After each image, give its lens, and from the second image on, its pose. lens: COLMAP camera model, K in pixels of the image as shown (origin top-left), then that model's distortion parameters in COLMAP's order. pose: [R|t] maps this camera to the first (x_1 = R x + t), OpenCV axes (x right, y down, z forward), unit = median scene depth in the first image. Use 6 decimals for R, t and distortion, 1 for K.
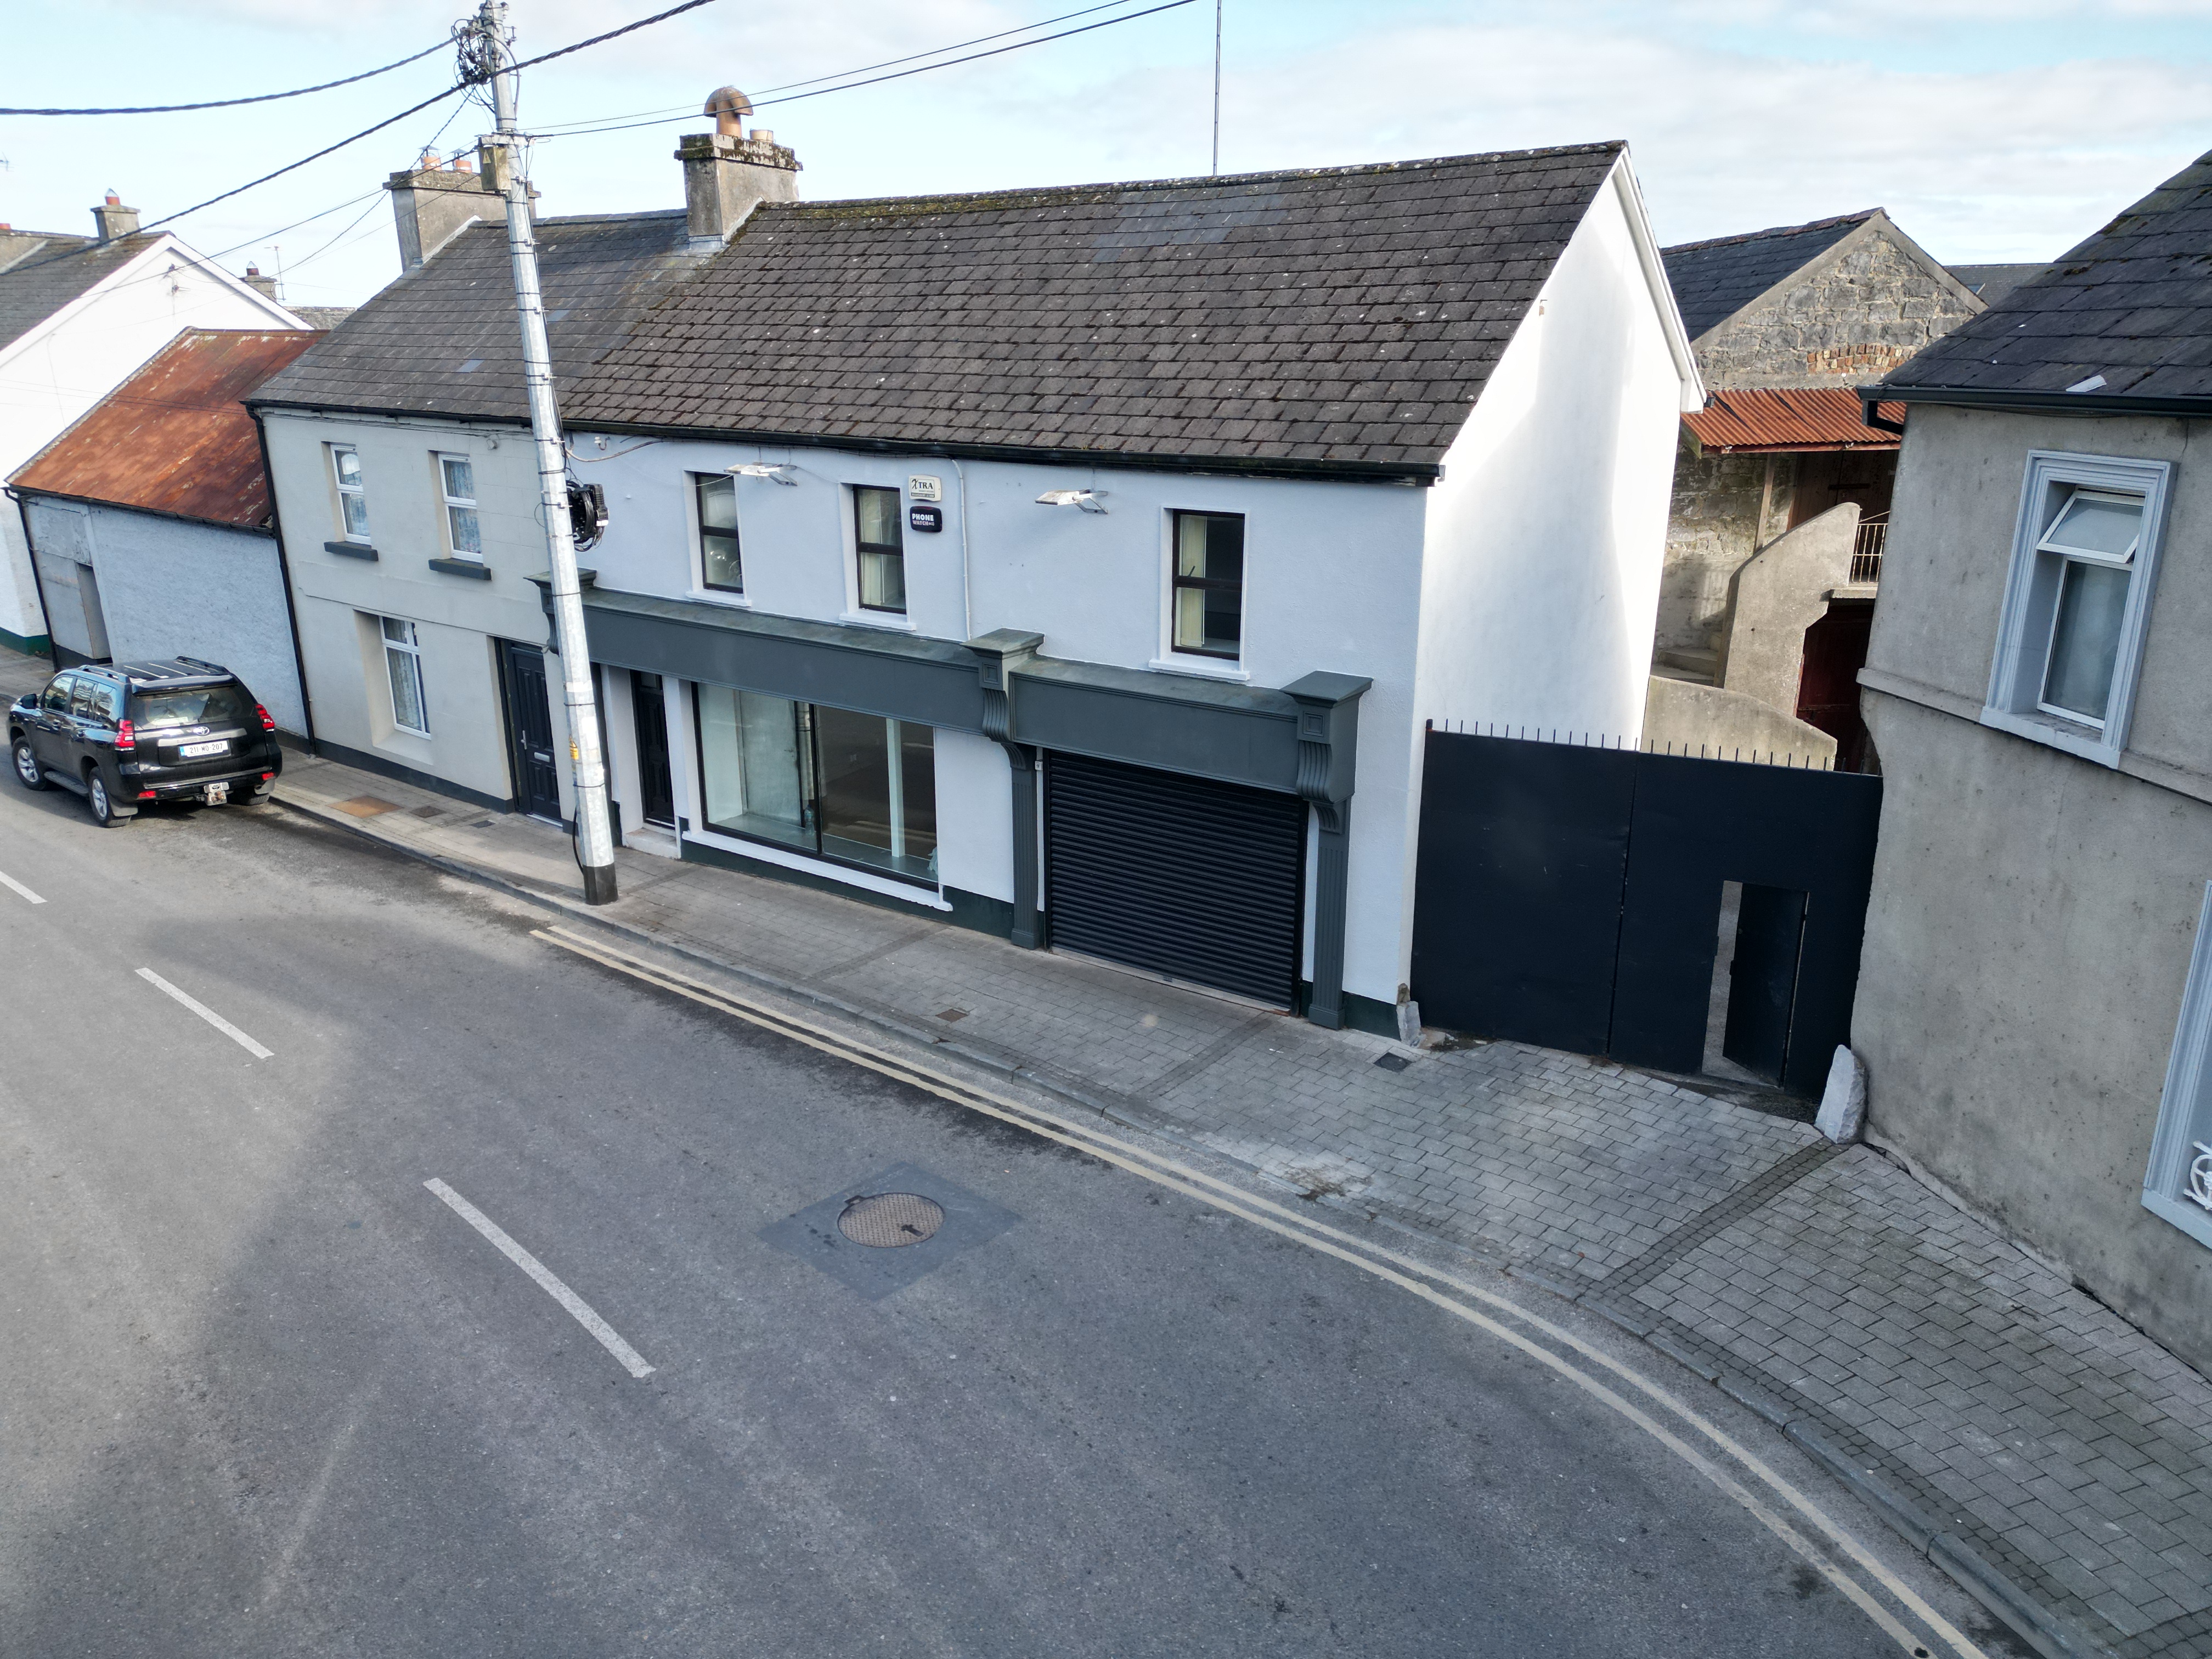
lens RADIAL K [[1556.6, 0, 1111.9], [0, 1556.6, 828.4], [0, 0, 1]] dist [0.011440, -0.007106]
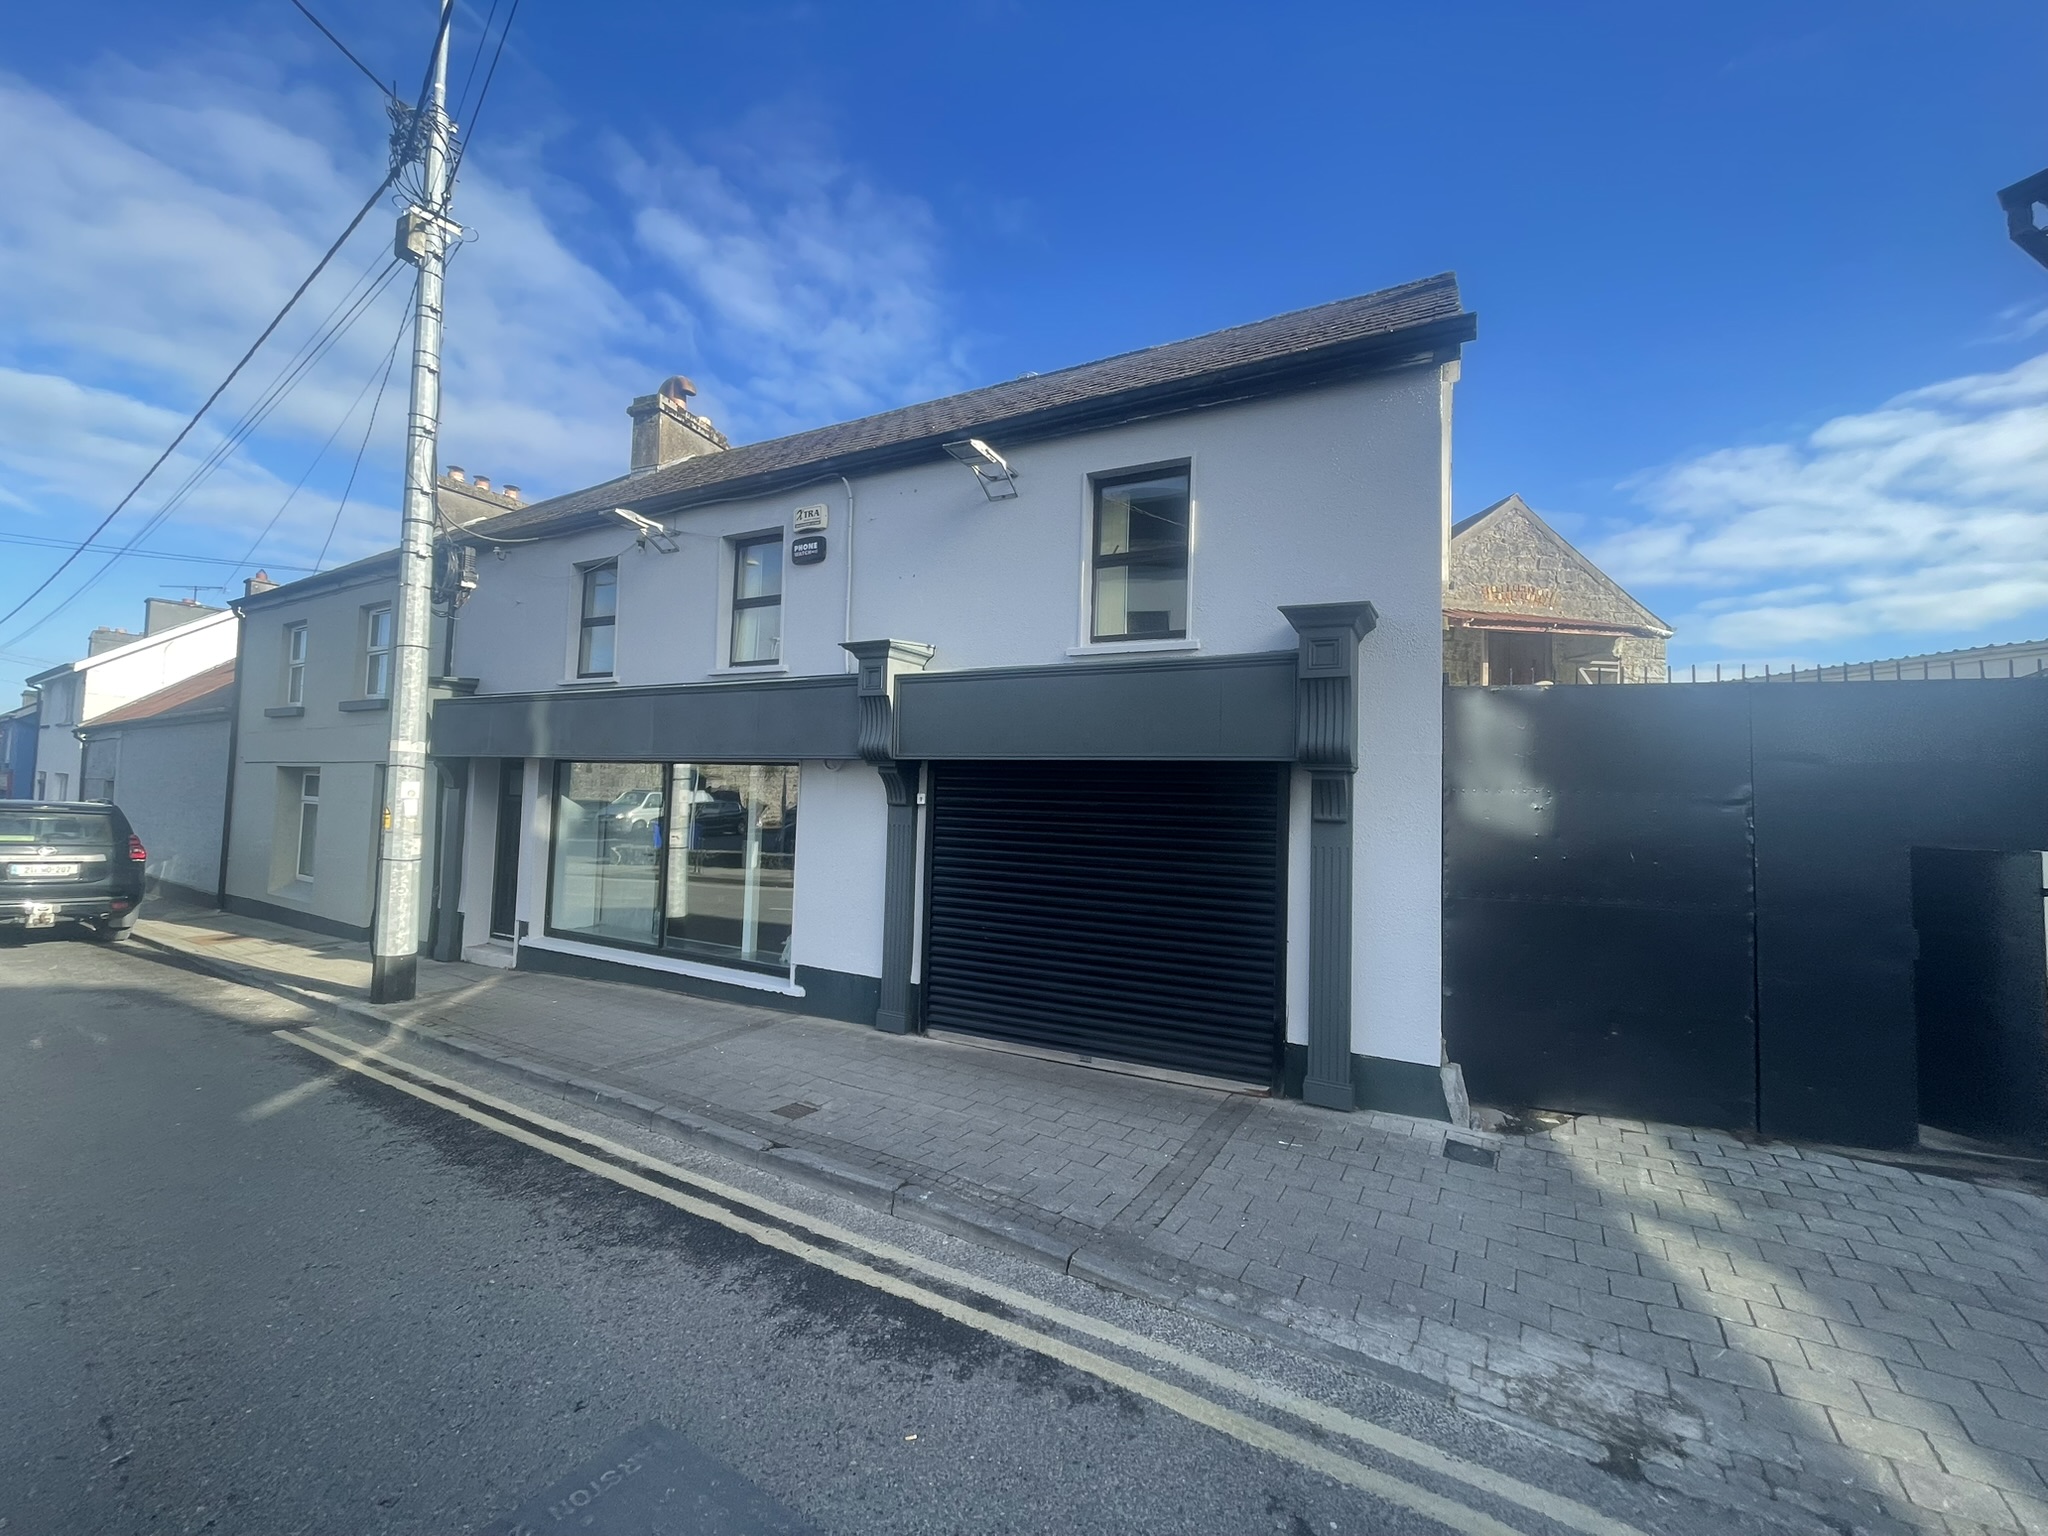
lens RADIAL K [[819.6, 0, 1015.1], [0, 819.6, 757.2], [0, 0, 1]] dist [-0.015757, 0.001568]
pose [[0.990661, 0.033713, 0.132116, -0.060114], [0.015281, 0.935394, -0.353278, 0.104334], [-0.135490, 0.351997, 0.926143, 0.604141]]
